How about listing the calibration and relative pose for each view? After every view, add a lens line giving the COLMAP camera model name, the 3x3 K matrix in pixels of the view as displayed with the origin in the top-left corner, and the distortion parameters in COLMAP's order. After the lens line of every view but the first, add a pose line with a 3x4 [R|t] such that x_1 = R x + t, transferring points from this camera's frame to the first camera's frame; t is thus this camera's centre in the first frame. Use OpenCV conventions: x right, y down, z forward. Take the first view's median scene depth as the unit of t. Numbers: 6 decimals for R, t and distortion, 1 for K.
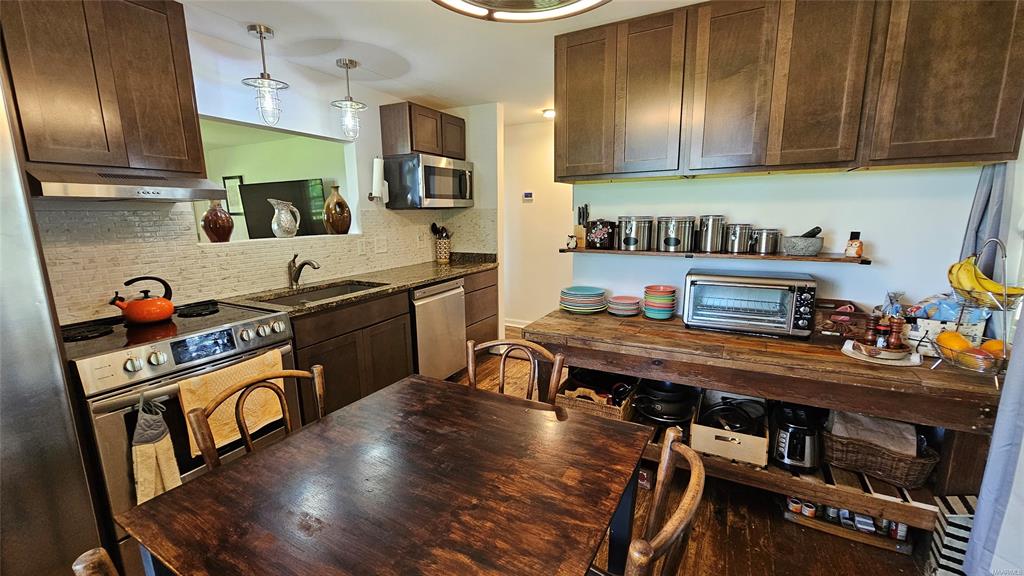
lens RADIAL K [[419.4, 0, 510.6], [0, 419.4, 291.4], [0, 0, 1]] dist [-0.004444, 0.000635]
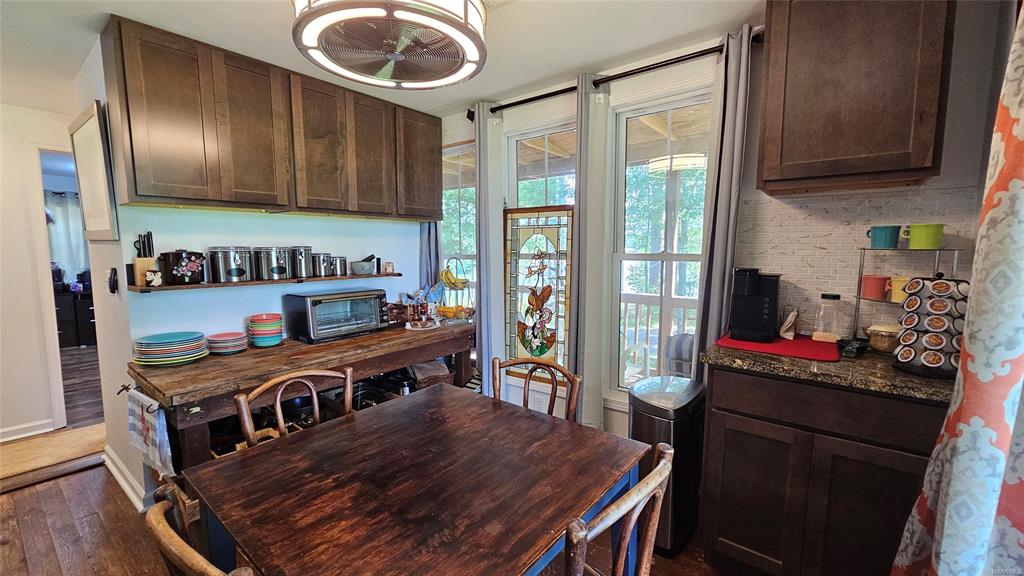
lens RADIAL K [[419.4, 0, 514.9], [0, 419.4, 289.6], [0, 0, 1]] dist [-0.004444, 0.000635]
pose [[0.164307, -0.091635, 0.982144, -0.636062], [0.172859, 0.982943, 0.062791, -0.034911], [-0.971145, 0.159456, 0.177344, 0.249294]]
